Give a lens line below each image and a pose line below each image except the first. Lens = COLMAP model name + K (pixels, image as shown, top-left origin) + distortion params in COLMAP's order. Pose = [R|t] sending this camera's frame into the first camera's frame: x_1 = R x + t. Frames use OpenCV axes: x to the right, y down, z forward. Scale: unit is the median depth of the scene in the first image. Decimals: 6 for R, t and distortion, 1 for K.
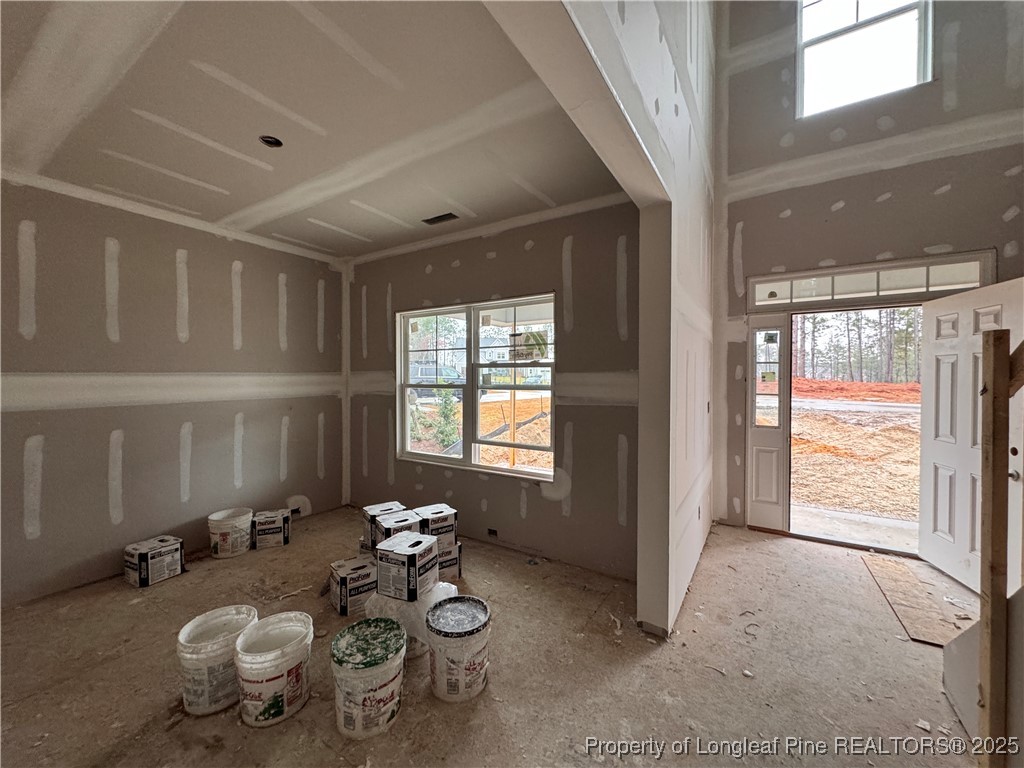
lens RADIAL K [[407.4, 0, 513.3], [0, 407.4, 384.3], [0, 0, 1]] dist [-0.002836, 0.000443]
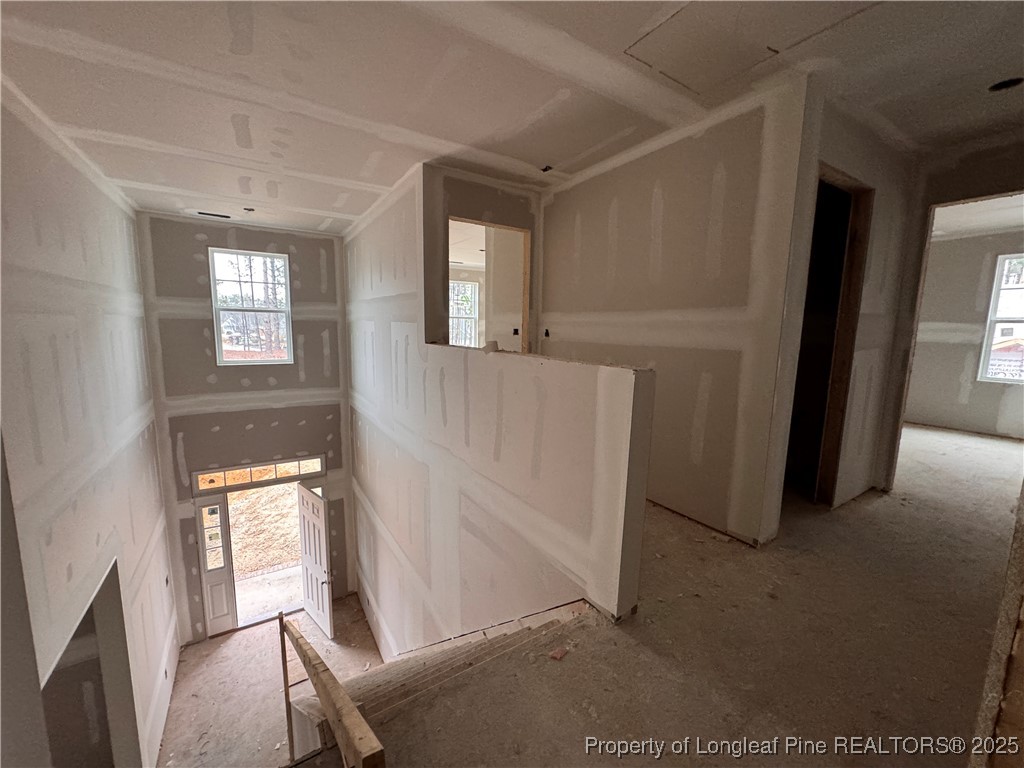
lens RADIAL K [[407.4, 0, 508.3], [0, 407.4, 384.5], [0, 0, 1]] dist [-0.002836, 0.000443]
pose [[0.438335, -0.117044, 0.891159, -0.134226], [-0.001110, 0.991414, 0.130758, -0.717225], [-0.898811, -0.058305, 0.434441, -0.517449]]
